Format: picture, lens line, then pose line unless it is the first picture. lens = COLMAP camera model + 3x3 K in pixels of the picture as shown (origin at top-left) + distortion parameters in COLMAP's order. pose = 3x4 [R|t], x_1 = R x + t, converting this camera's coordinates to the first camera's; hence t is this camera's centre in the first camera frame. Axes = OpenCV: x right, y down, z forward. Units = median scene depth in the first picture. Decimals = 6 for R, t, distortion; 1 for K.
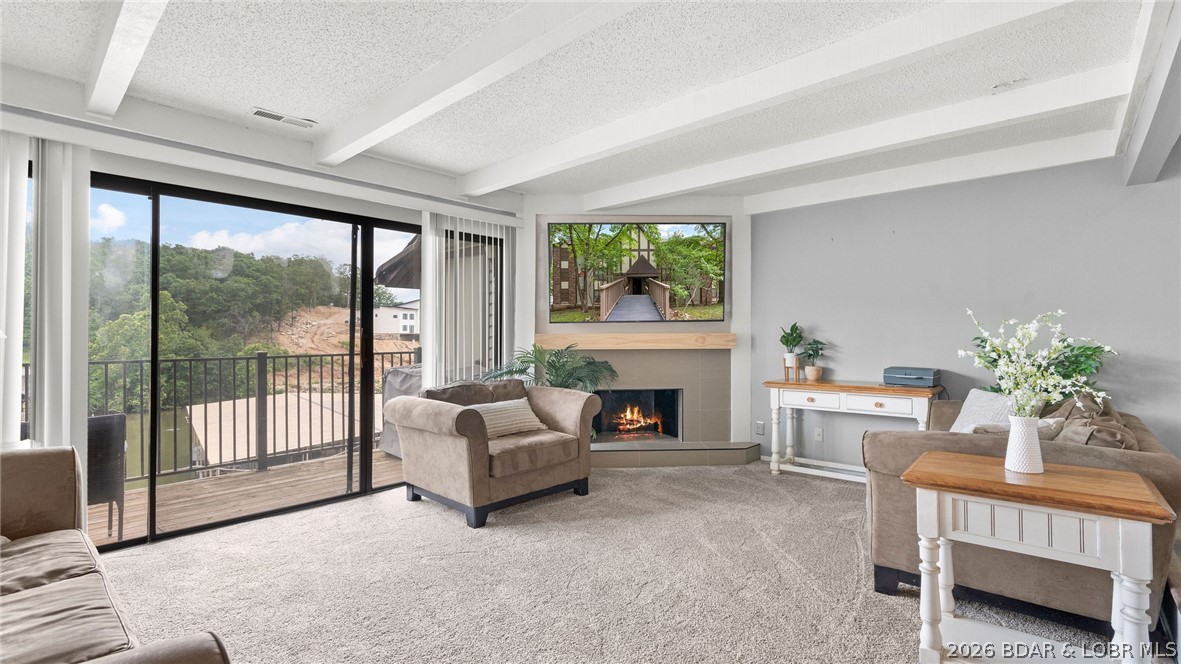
lens RADIAL K [[524.7, 0, 602.5], [0, 524.7, 334.8], [0, 0, 1]] dist [-0.000631, 0.000889]
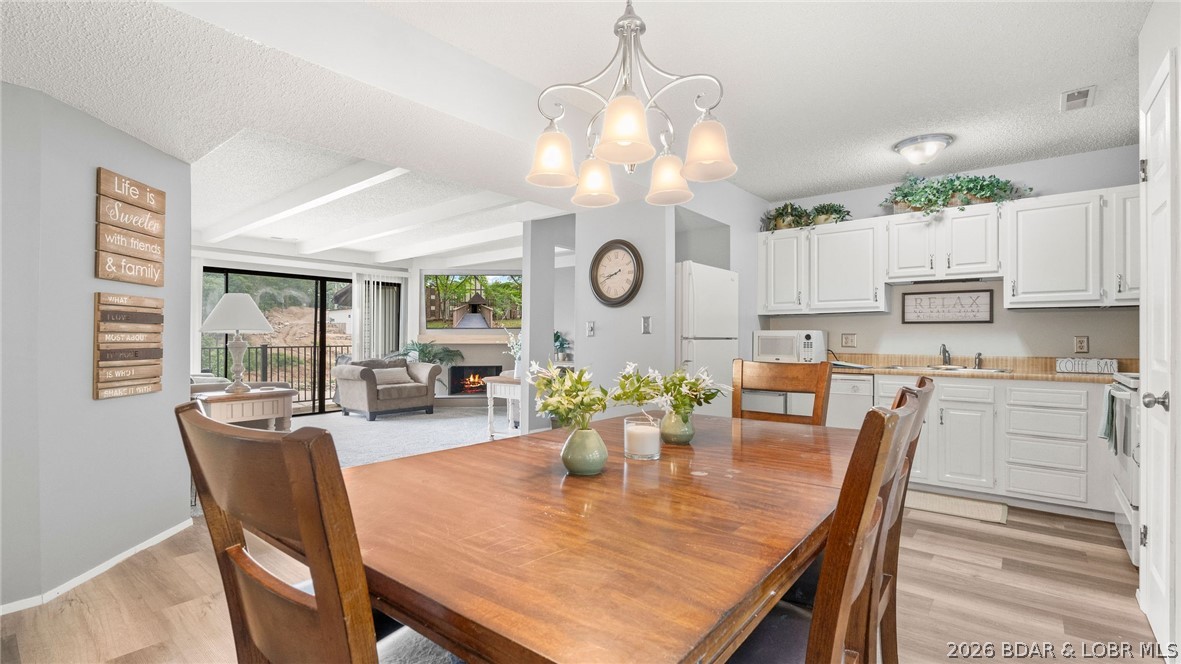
lens RADIAL K [[524.7, 0, 602.5], [0, 524.7, 334.8], [0, 0, 1]] dist [-0.000631, 0.000889]
pose [[0.998710, 0.009029, 0.049963, 0.431727], [-0.009305, 0.999943, 0.005294, -0.017180], [-0.049912, -0.005752, 0.998737, -0.878643]]
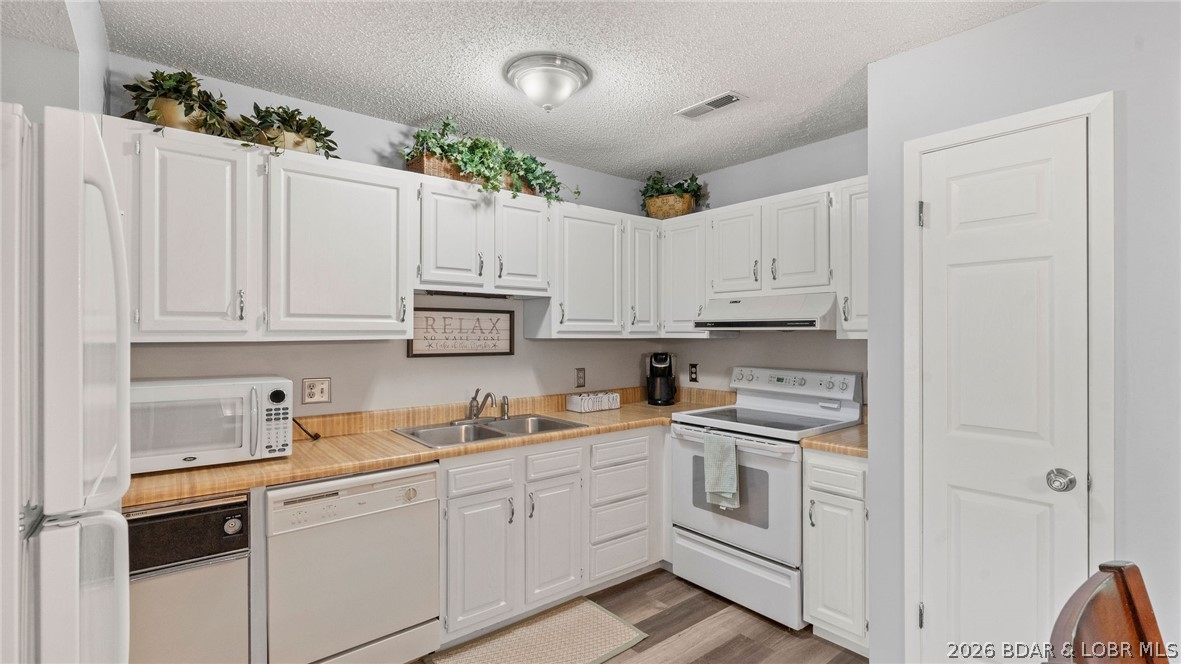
lens RADIAL K [[537.2, 0, 590.5], [0, 537.2, 332.0], [0, 0, 1]] dist [-0.001345, 0.000016]
pose [[0.154633, 0.008293, 0.987937, 0.466156], [-0.009936, 0.999927, -0.006839, -0.063091], [-0.987922, -0.008758, 0.154704, -0.247926]]
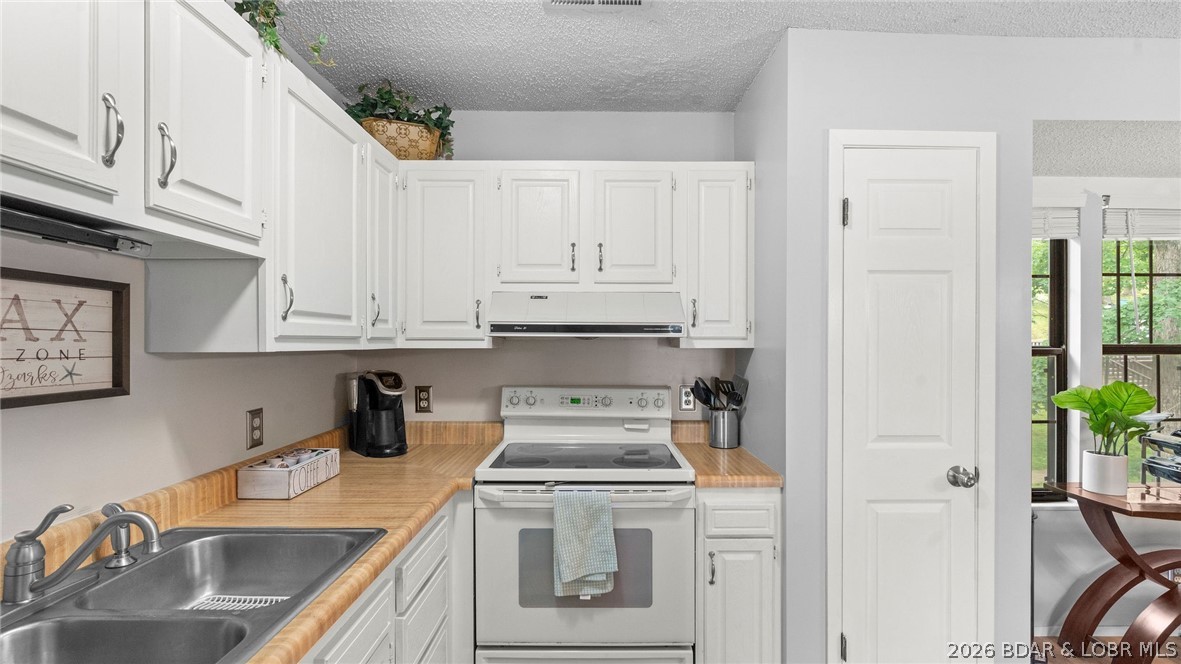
lens RADIAL K [[533.9, 0, 591.8], [0, 533.9, 341.5], [0, 0, 1]] dist [-0.010735, 0.003830]
pose [[-0.673393, 0.003927, 0.739274, 0.763930], [-0.004969, 0.999939, -0.009838, -0.063133], [-0.739268, -0.010298, -0.673333, -0.042575]]
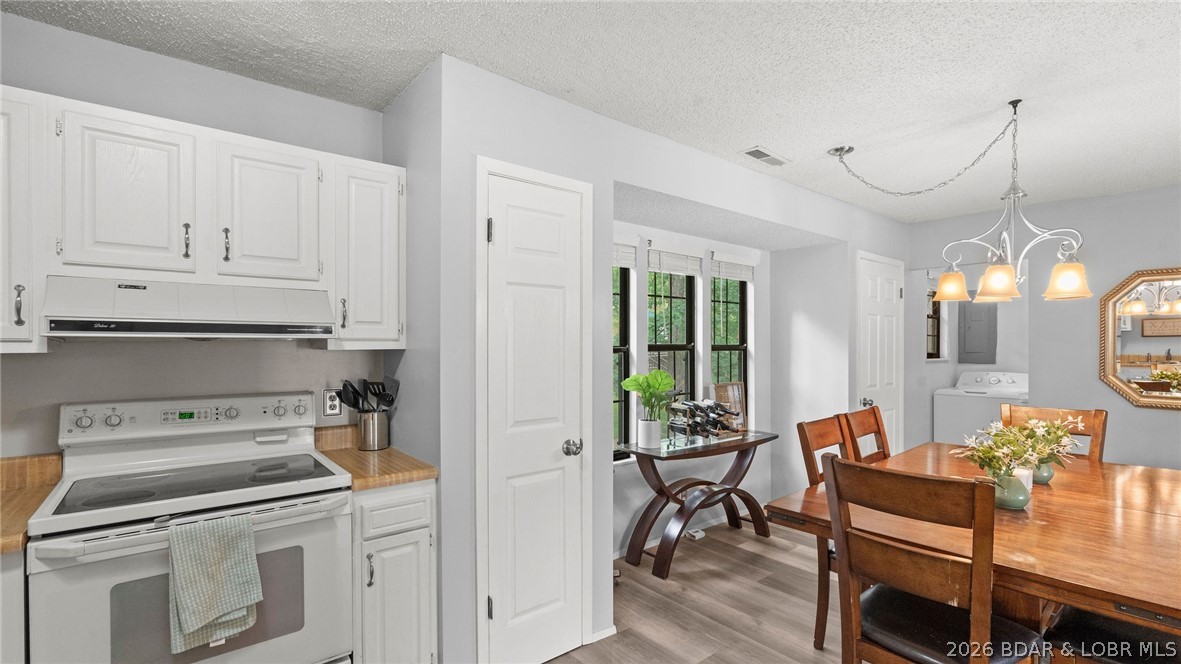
lens RADIAL K [[536.2, 0, 592.6], [0, 536.2, 346.2], [0, 0, 1]] dist [-0.001444, 0.000094]
pose [[-0.988039, 0.004325, 0.154144, 0.771931], [0.003904, 0.999988, -0.003034, -0.063175], [-0.154155, -0.002396, -0.988044, -0.009032]]
